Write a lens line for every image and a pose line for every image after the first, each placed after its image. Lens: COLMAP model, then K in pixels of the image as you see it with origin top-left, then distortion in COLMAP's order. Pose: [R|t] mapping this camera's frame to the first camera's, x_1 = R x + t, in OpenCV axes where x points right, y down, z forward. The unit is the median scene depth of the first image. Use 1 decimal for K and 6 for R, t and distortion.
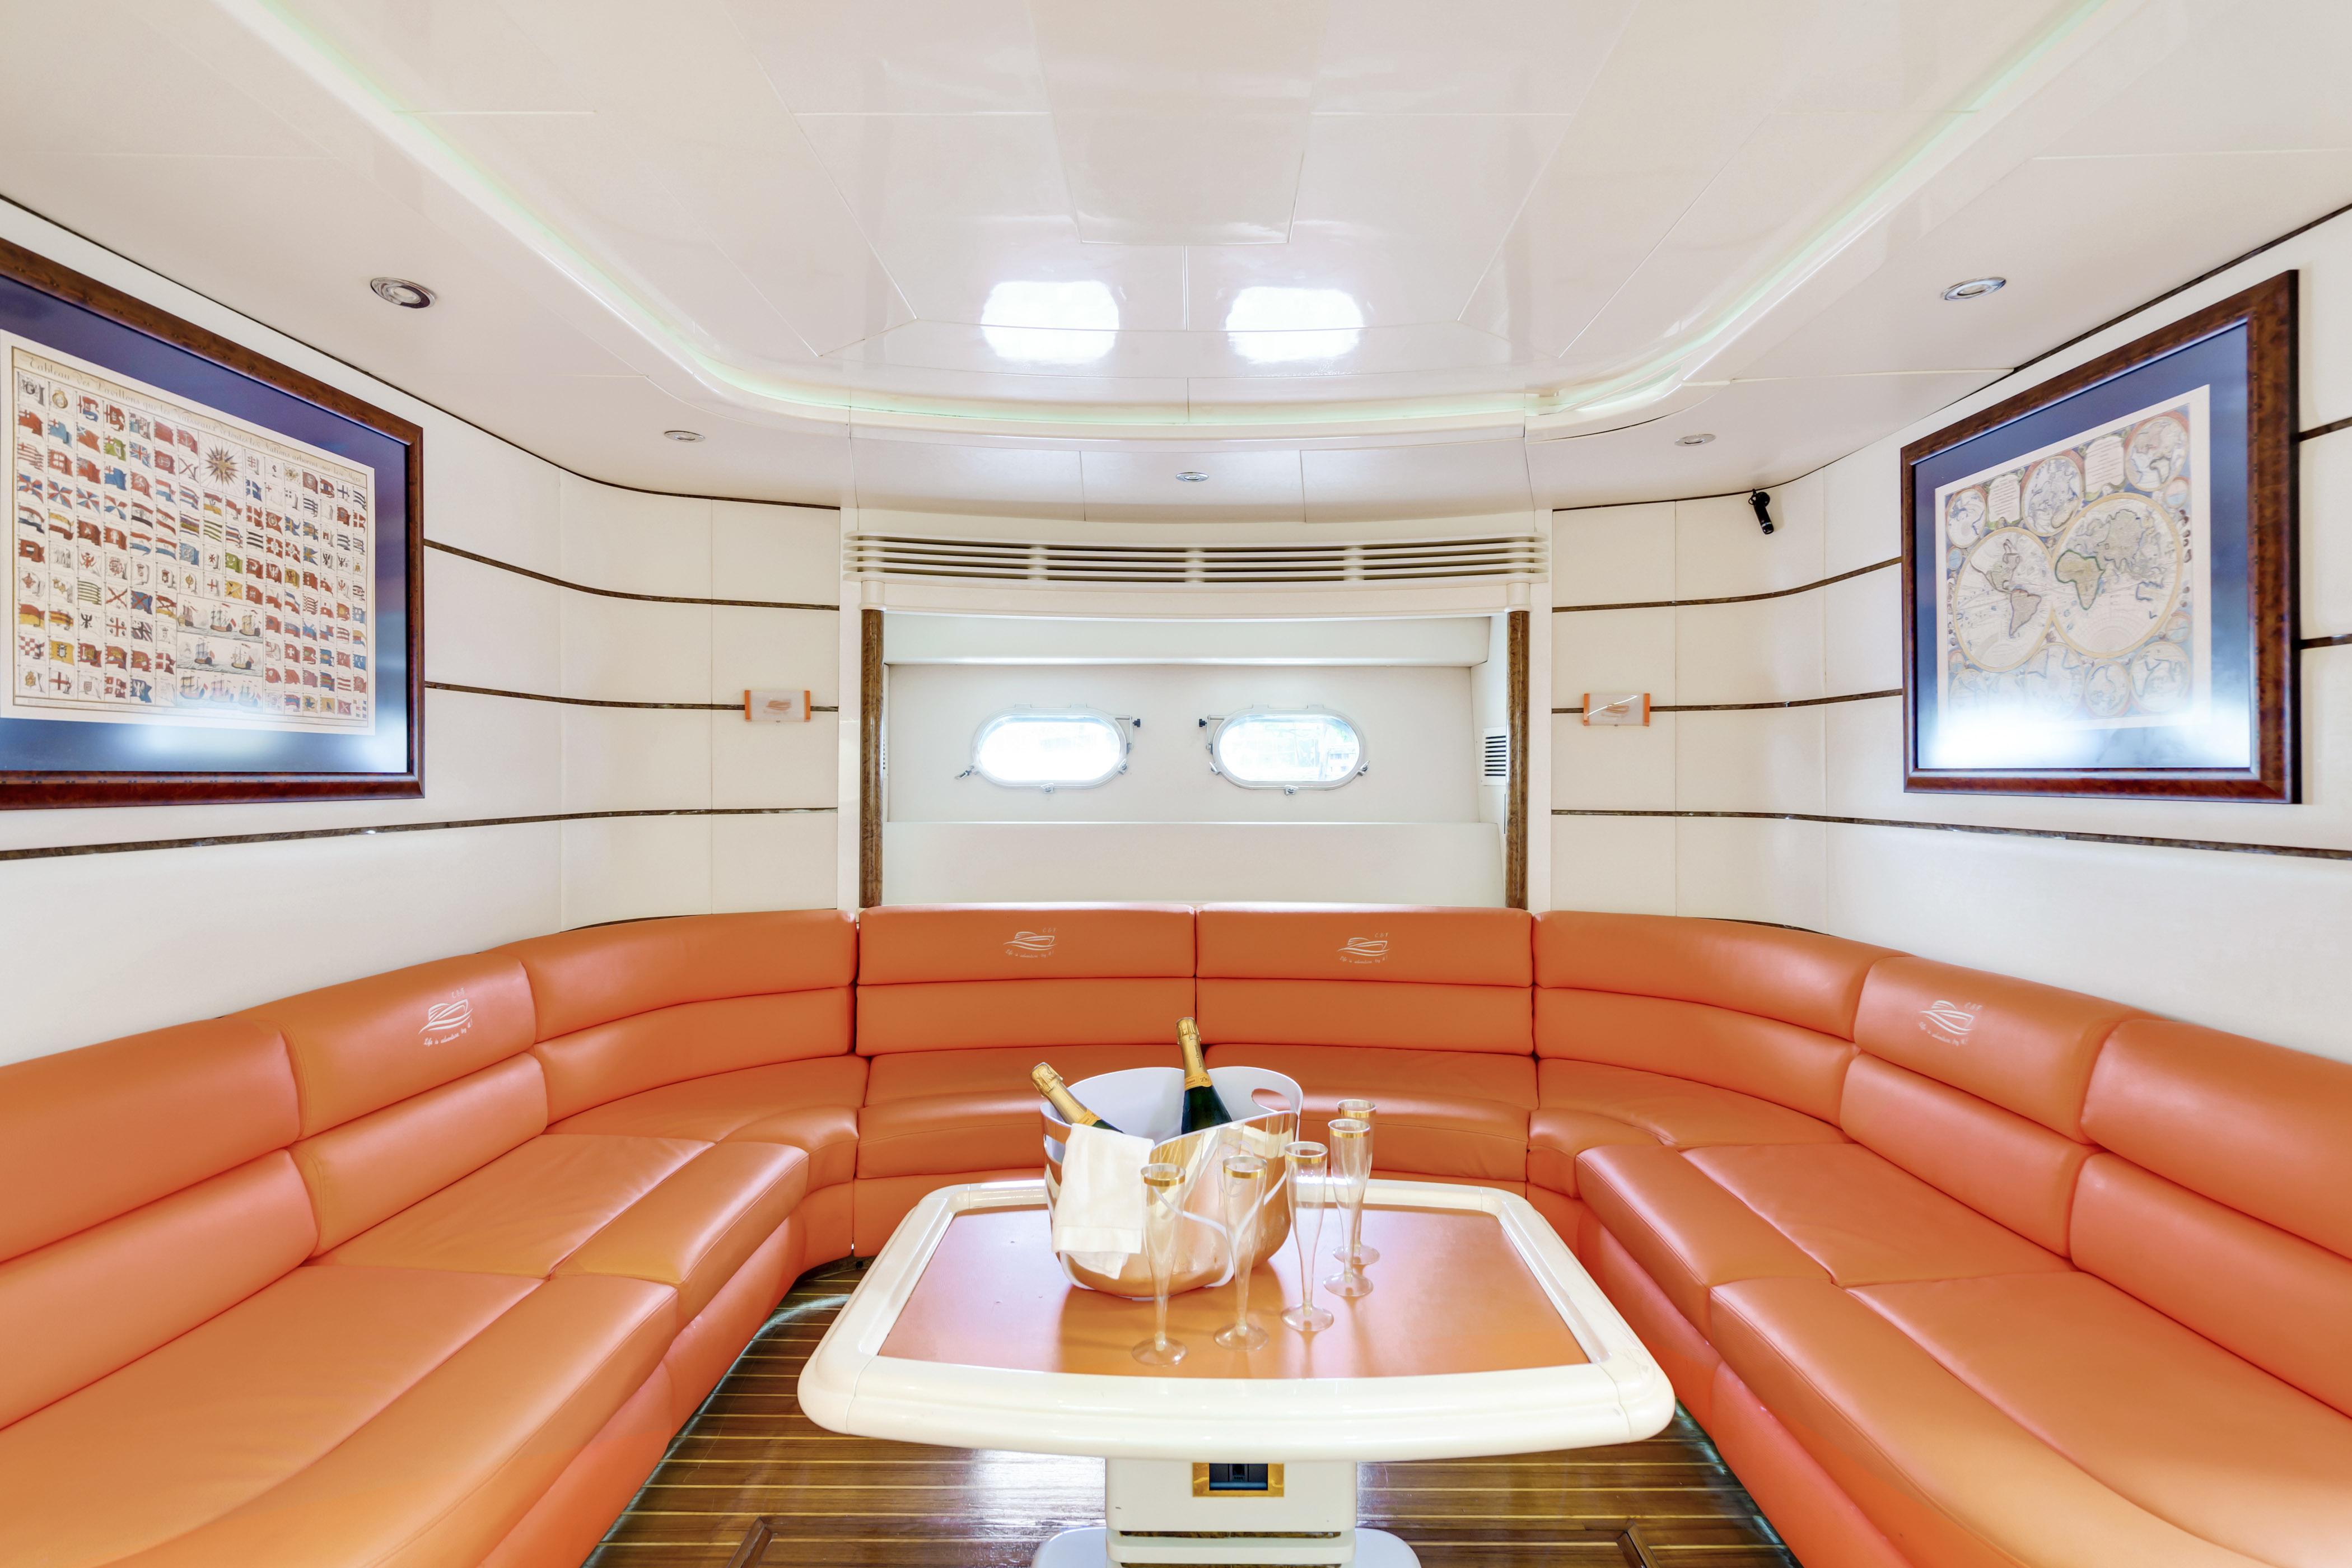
lens RADIAL K [[1110.3, 0, 1176.0], [0, 1110.3, 784.0], [0, 0, 1]] dist [0.015232, -0.000695]
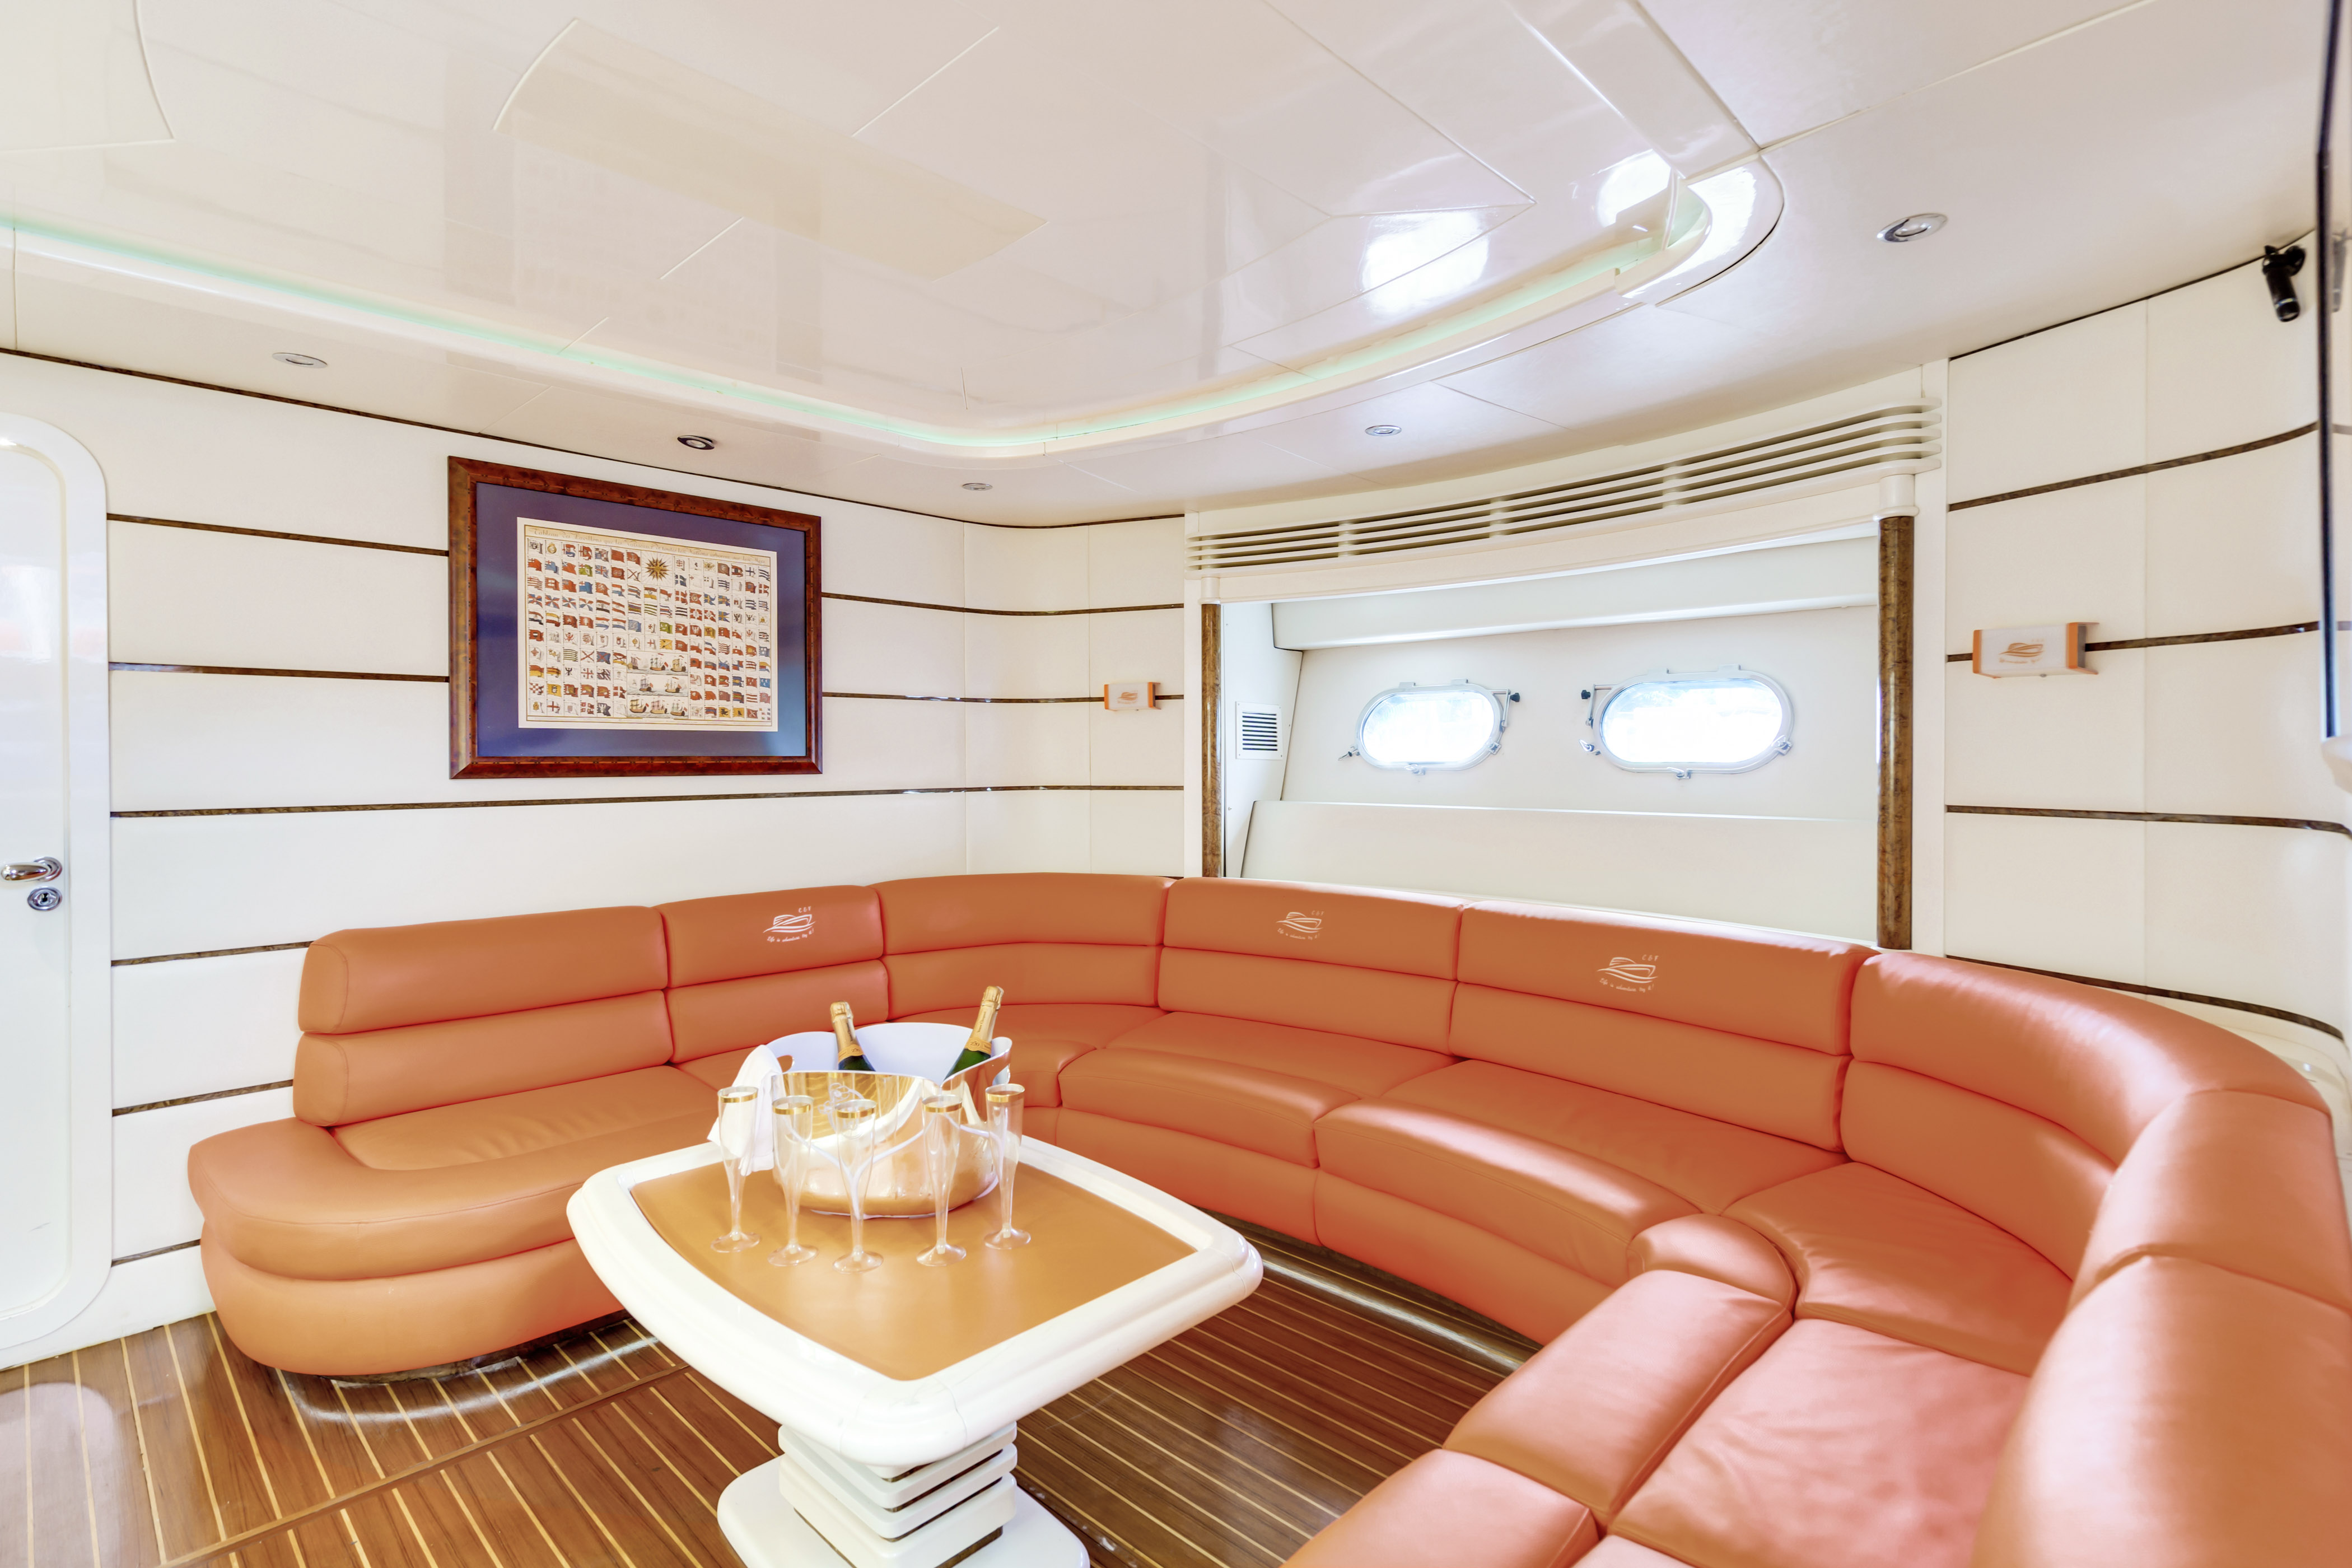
lens RADIAL K [[1122.9, 0, 1176.0], [0, 1122.9, 784.0], [0, 0, 1]] dist [0.001689, 0.000233]
pose [[0.728858, 0.013856, -0.684524, 0.775416], [-0.002029, 0.999835, 0.018078, -0.001713], [0.684661, -0.011788, 0.728766, 0.303621]]
